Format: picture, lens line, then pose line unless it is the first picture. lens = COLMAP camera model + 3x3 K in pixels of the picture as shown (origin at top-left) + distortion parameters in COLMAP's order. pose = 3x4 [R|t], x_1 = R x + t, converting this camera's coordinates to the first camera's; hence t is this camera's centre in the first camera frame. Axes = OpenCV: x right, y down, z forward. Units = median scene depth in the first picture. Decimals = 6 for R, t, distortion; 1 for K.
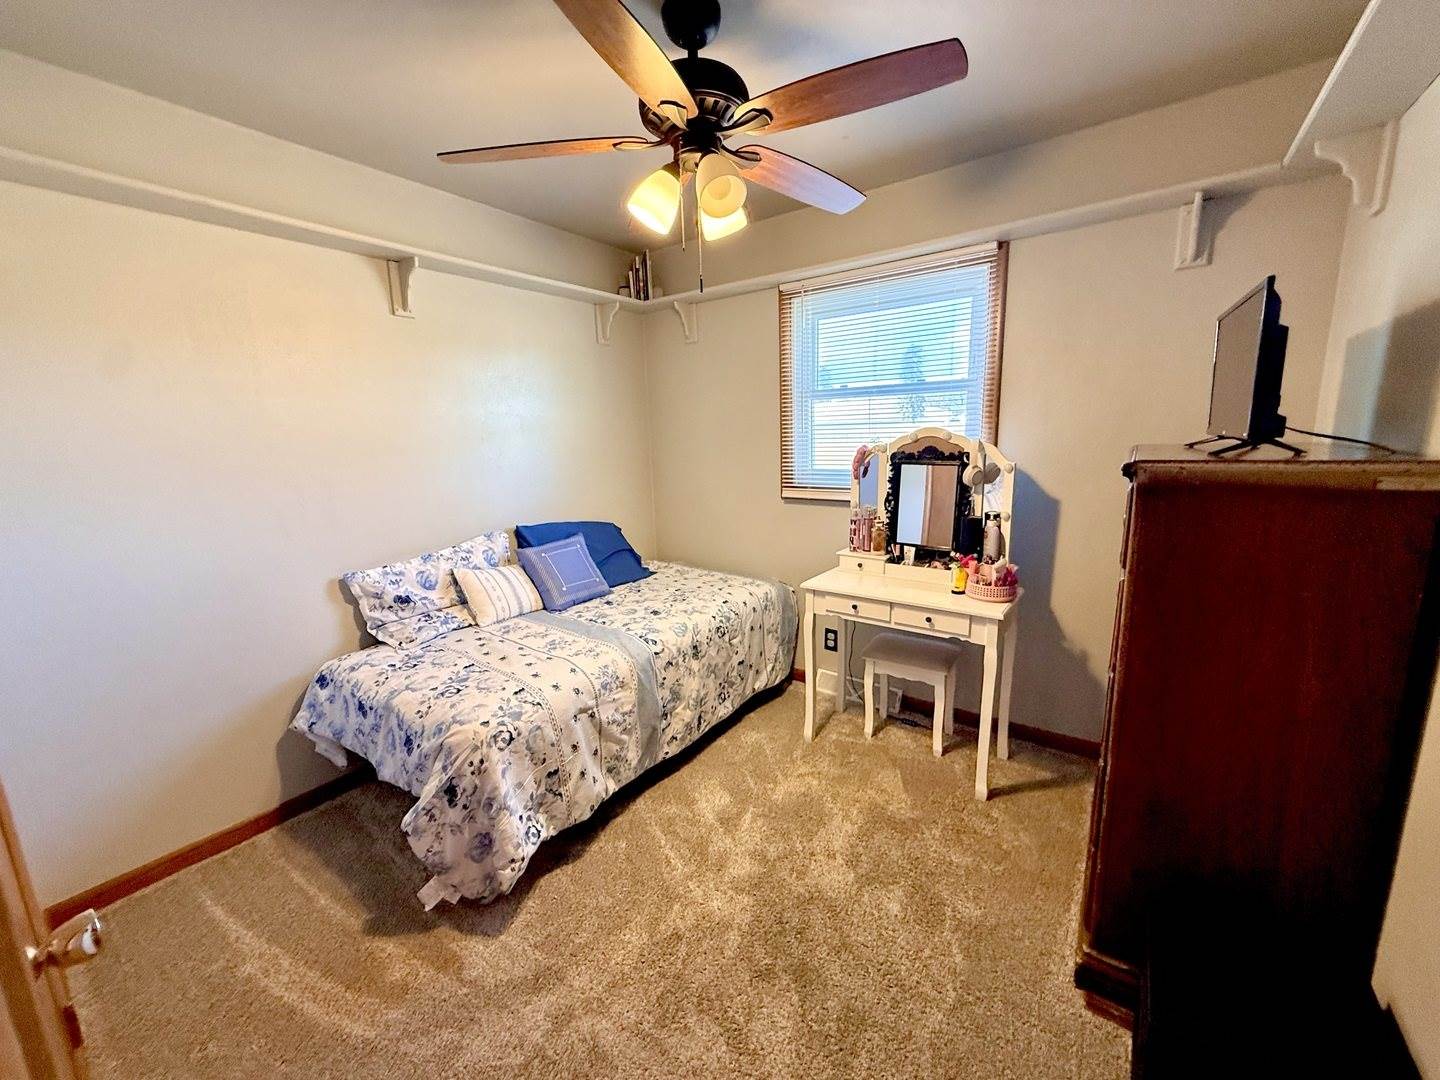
lens RADIAL K [[572.8, 0, 716.8], [0, 572.8, 539.4], [0, 0, 1]] dist [-0.000512, 0.000310]
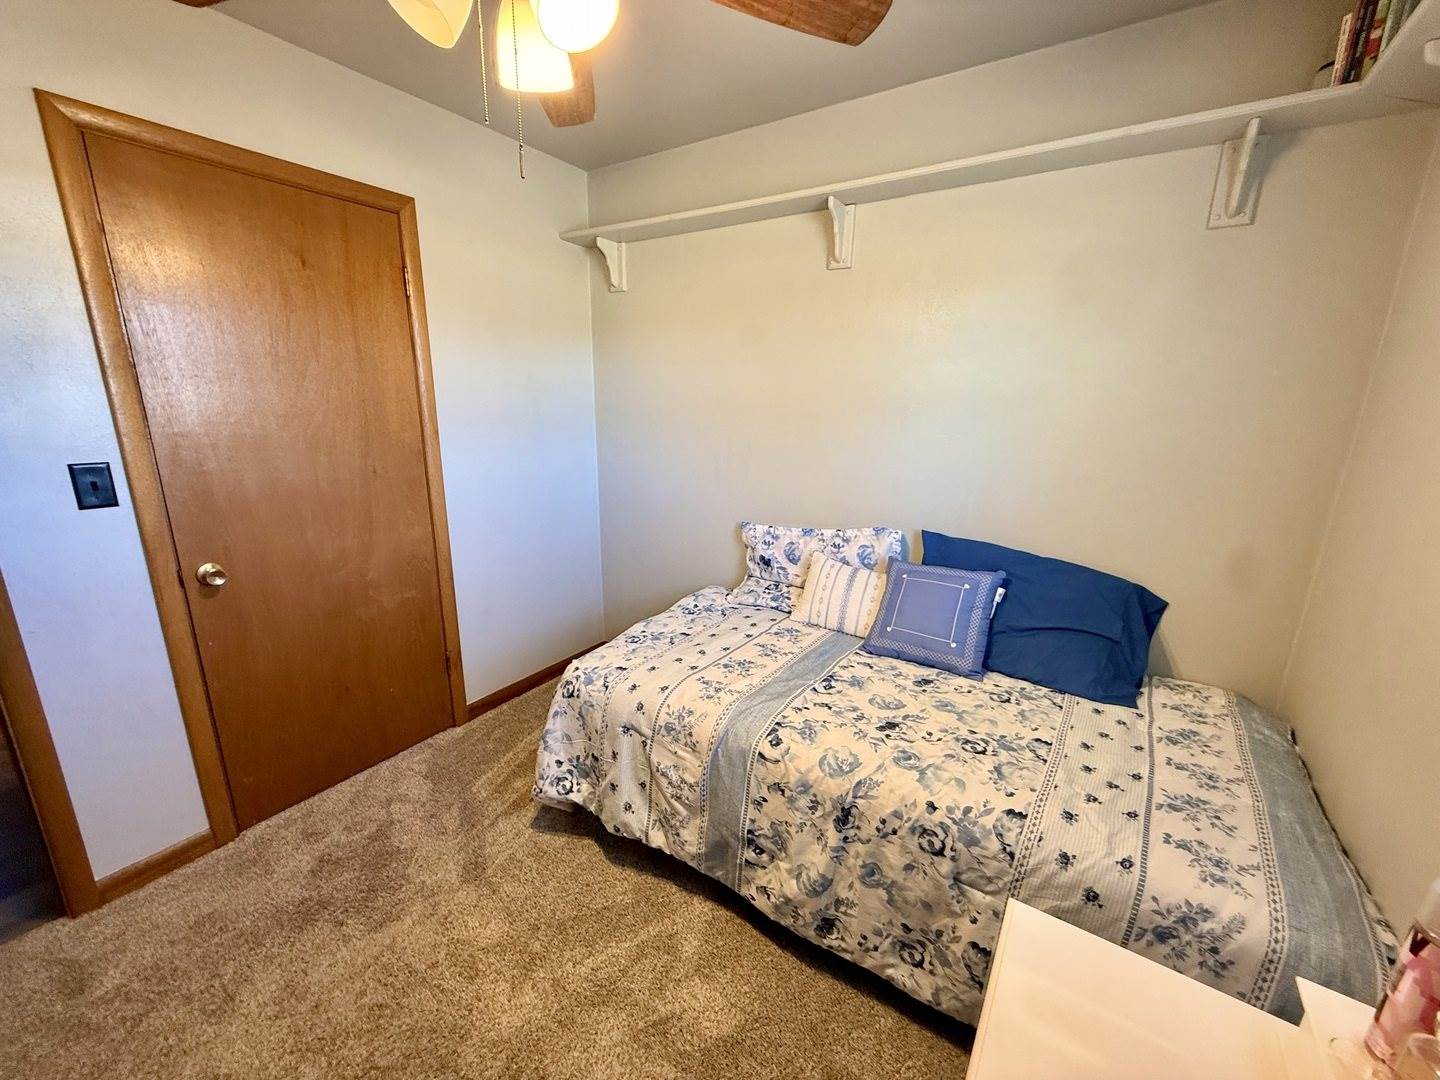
lens RADIAL K [[572.8, 0, 715.6], [0, 572.8, 540.0], [0, 0, 1]] dist [-0.000512, 0.000310]
pose [[0.040776, 0.277244, -0.959934, 0.425370], [-0.200140, 0.943528, 0.264004, -0.183746], [0.978918, 0.181357, 0.093961, 0.797209]]
